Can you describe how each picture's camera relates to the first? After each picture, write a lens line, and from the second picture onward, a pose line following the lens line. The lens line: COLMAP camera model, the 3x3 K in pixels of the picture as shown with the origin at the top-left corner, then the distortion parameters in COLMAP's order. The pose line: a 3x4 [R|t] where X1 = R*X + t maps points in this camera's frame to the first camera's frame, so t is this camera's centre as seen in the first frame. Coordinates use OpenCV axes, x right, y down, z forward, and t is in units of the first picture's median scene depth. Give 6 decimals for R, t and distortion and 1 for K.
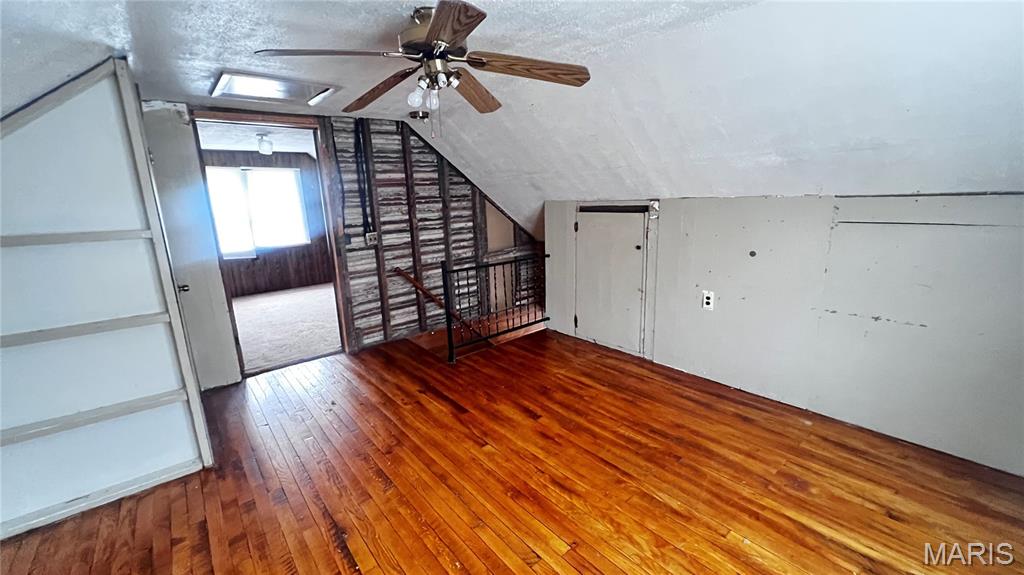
lens RADIAL K [[409.6, 0, 512.1], [0, 409.6, 289.4], [0, 0, 1]] dist [-0.001291, -0.000018]
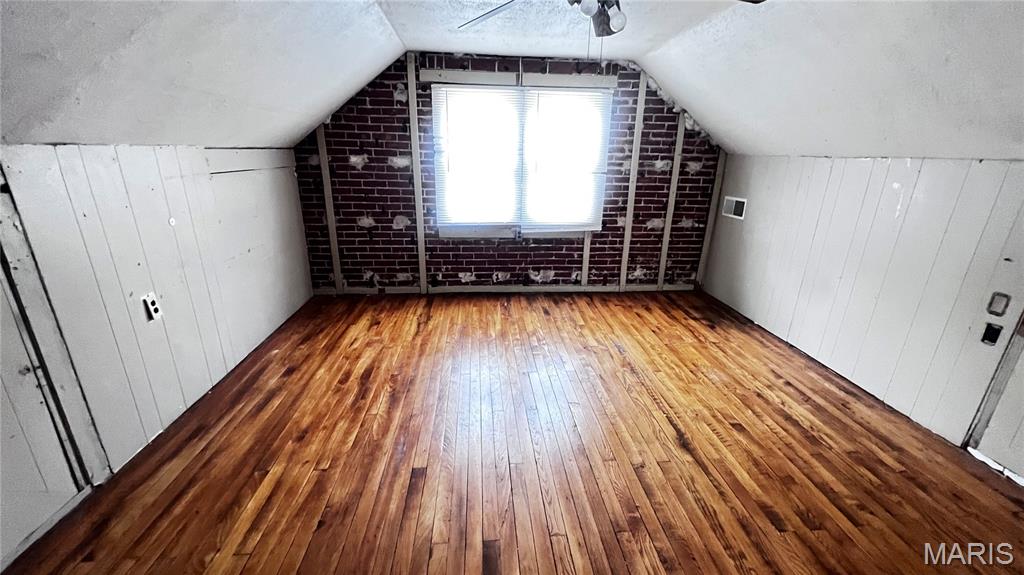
lens RADIAL K [[409.6, 0, 512.1], [0, 409.6, 289.4], [0, 0, 1]] dist [-0.001291, -0.000018]
pose [[-0.816746, -0.167053, 0.552286, -0.387121], [0.137192, 0.873498, 0.467097, -0.247601], [-0.560451, 0.457269, -0.690507, 1.223849]]
